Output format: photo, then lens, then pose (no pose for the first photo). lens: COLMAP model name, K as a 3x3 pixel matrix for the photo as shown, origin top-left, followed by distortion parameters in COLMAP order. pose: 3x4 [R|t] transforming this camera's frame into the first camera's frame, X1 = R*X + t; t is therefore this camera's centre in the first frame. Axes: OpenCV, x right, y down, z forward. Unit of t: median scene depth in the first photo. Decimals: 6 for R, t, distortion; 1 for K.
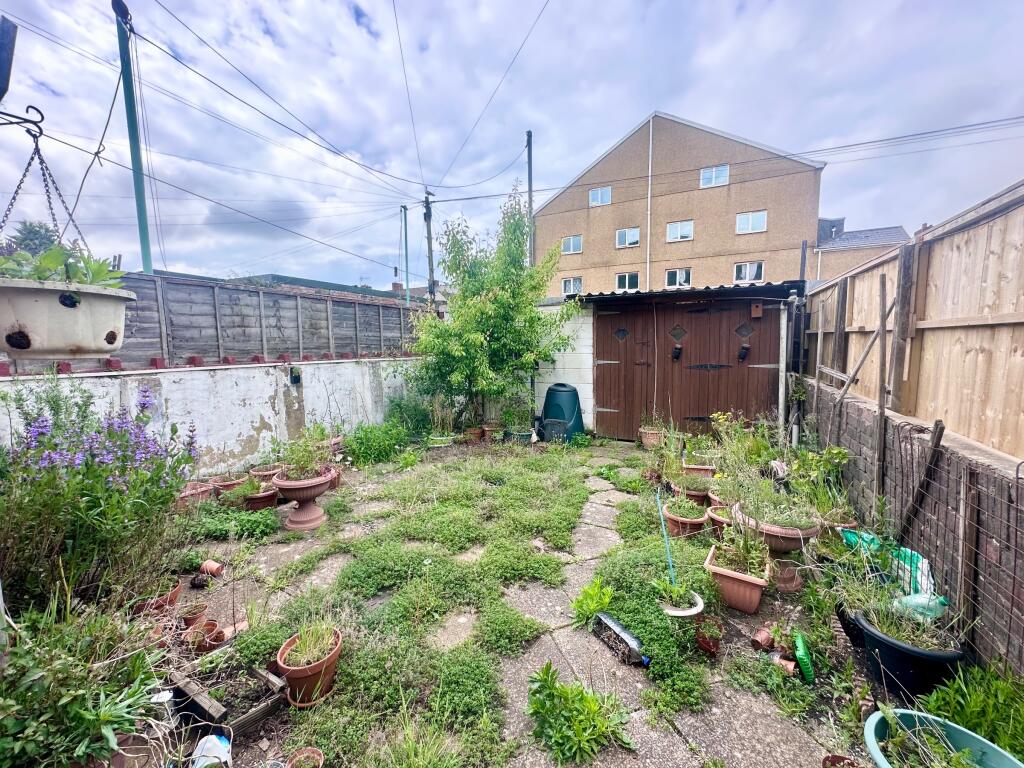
lens RADIAL K [[408.8, 0, 511.4], [0, 408.8, 383.5], [0, 0, 1]] dist [-0.004539, 0.001046]
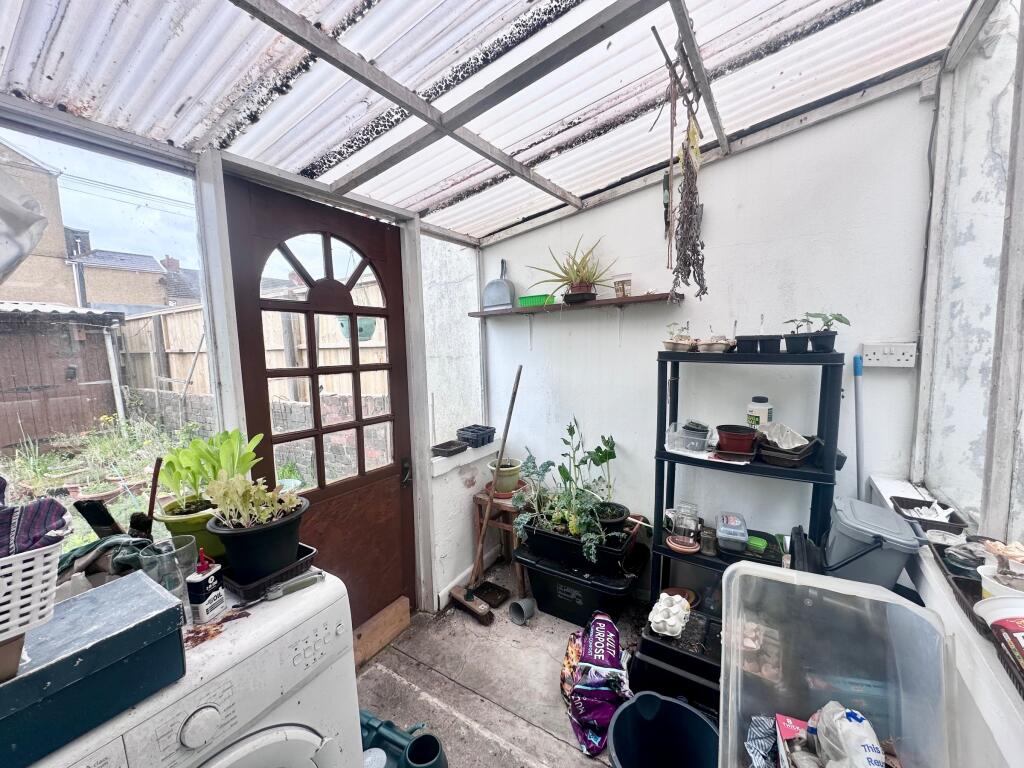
lens RADIAL K [[408.8, 0, 511.4], [0, 408.8, 383.5], [0, 0, 1]] dist [-0.004539, 0.001046]
pose [[0.098047, -0.092231, 0.990899, -0.418320], [0.129065, 0.988466, 0.079234, 0.020419], [-0.986777, 0.120121, 0.108820, -0.290778]]
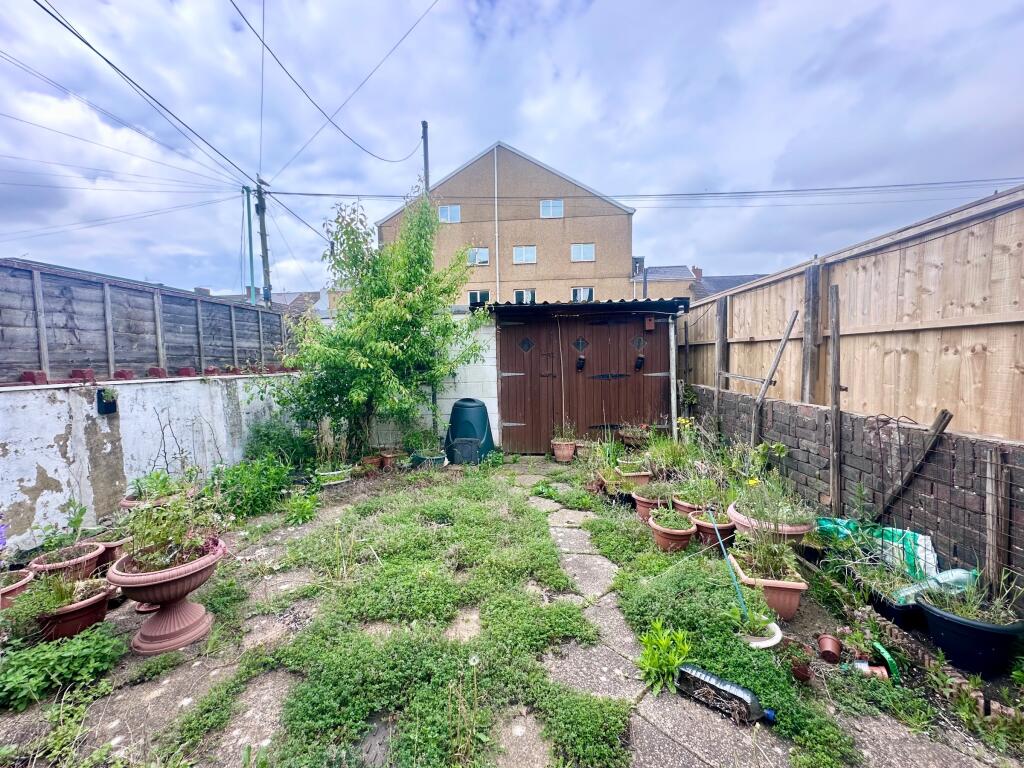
lens RADIAL K [[408.8, 0, 511.4], [0, 408.8, 383.5], [0, 0, 1]] dist [-0.004539, 0.001046]
pose [[0.926184, -0.027630, 0.376059, -0.160742], [0.043225, 0.998517, -0.033095, 0.001237], [-0.374587, 0.046907, 0.926004, 0.136771]]
